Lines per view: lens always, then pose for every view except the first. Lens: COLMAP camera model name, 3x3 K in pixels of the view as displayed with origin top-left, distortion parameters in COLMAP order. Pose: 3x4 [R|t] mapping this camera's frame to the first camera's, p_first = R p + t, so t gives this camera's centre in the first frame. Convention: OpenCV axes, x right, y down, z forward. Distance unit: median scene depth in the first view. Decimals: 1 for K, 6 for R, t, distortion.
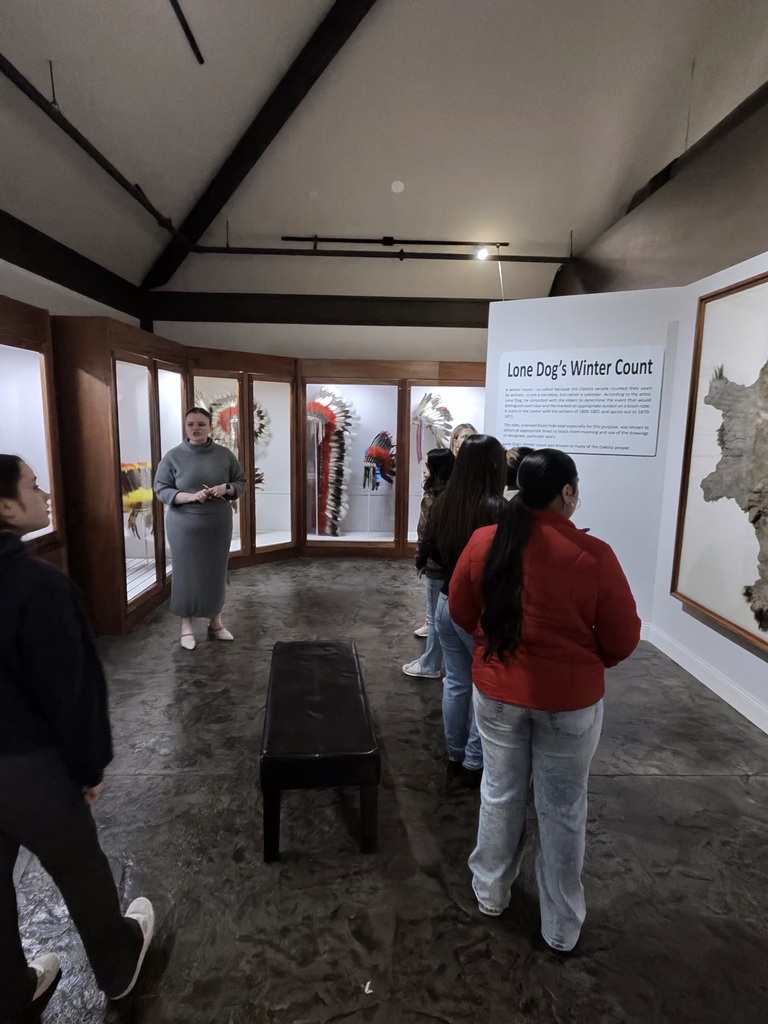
lens RADIAL K [[580.7, 0, 385.6], [0, 580.7, 509.7], [0, 0, 1]] dist [-0.006306, -0.000563]
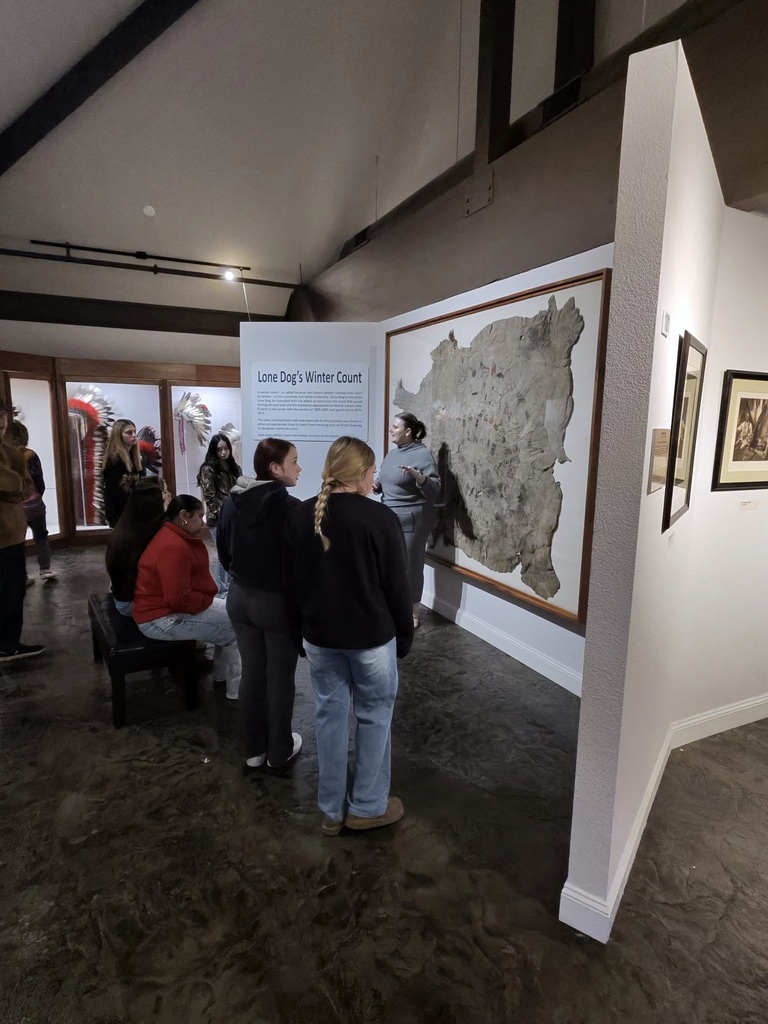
lens RADIAL K [[580.7, 0, 382.9], [0, 580.7, 513.6], [0, 0, 1]] dist [-0.006306, -0.000563]
pose [[0.913725, -0.069434, 0.400357, -0.051583], [0.063335, 0.997586, 0.028465, 0.029525], [-0.401367, -0.000652, 0.915917, -0.204473]]
